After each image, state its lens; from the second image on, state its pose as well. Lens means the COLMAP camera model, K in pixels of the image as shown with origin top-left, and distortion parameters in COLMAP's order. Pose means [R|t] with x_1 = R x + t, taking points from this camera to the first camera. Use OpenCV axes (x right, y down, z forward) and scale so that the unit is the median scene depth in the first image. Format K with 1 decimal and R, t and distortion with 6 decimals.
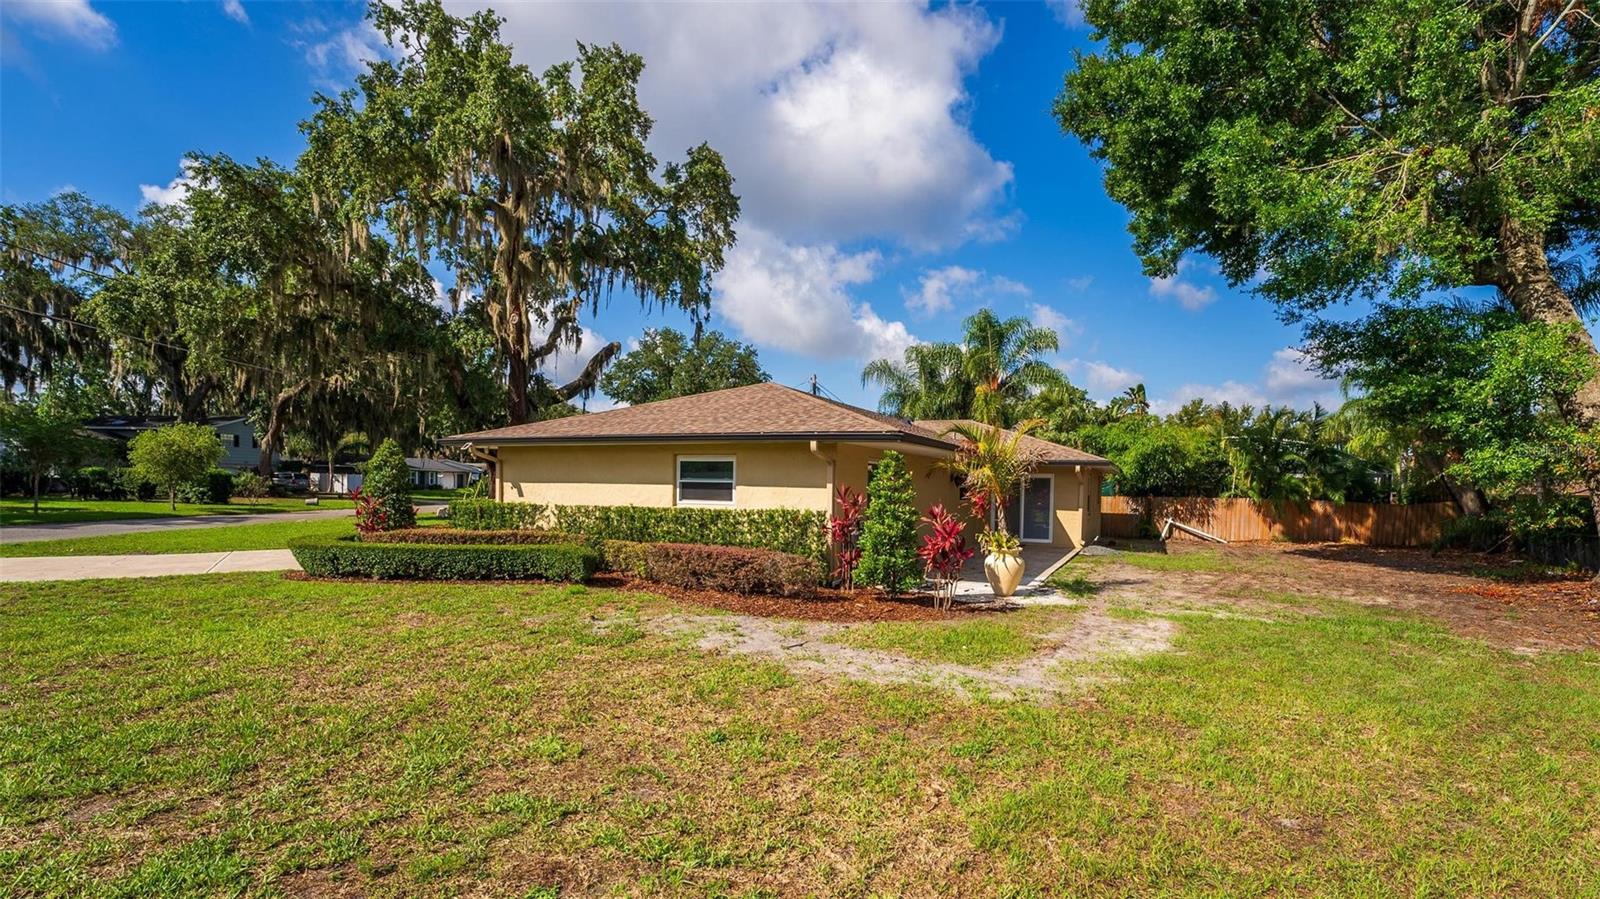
lens RADIAL K [[716.8, 0, 797.4], [0, 716.8, 452.9], [0, 0, 1]] dist [-0.030400, -0.000428]
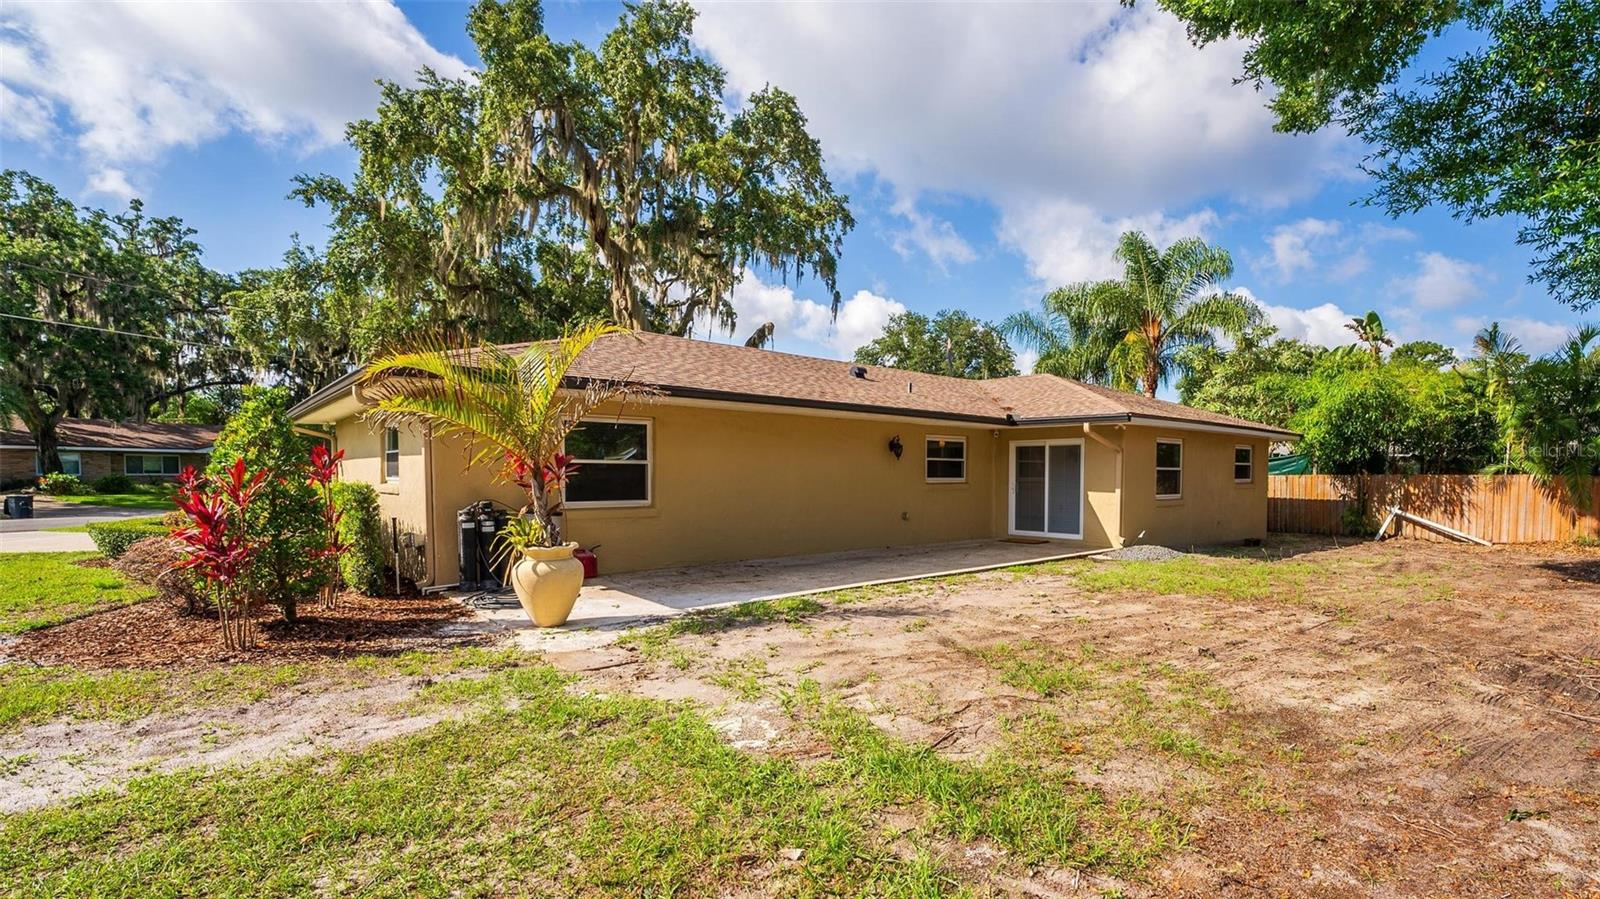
lens RADIAL K [[716.8, 0, 801.1], [0, 716.8, 453.2], [0, 0, 1]] dist [-0.030400, -0.000428]
pose [[0.928077, -0.018855, -0.371910, 0.258860], [0.025492, 0.999591, 0.012937, 0.020132], [0.371514, -0.021487, 0.928179, 0.192756]]
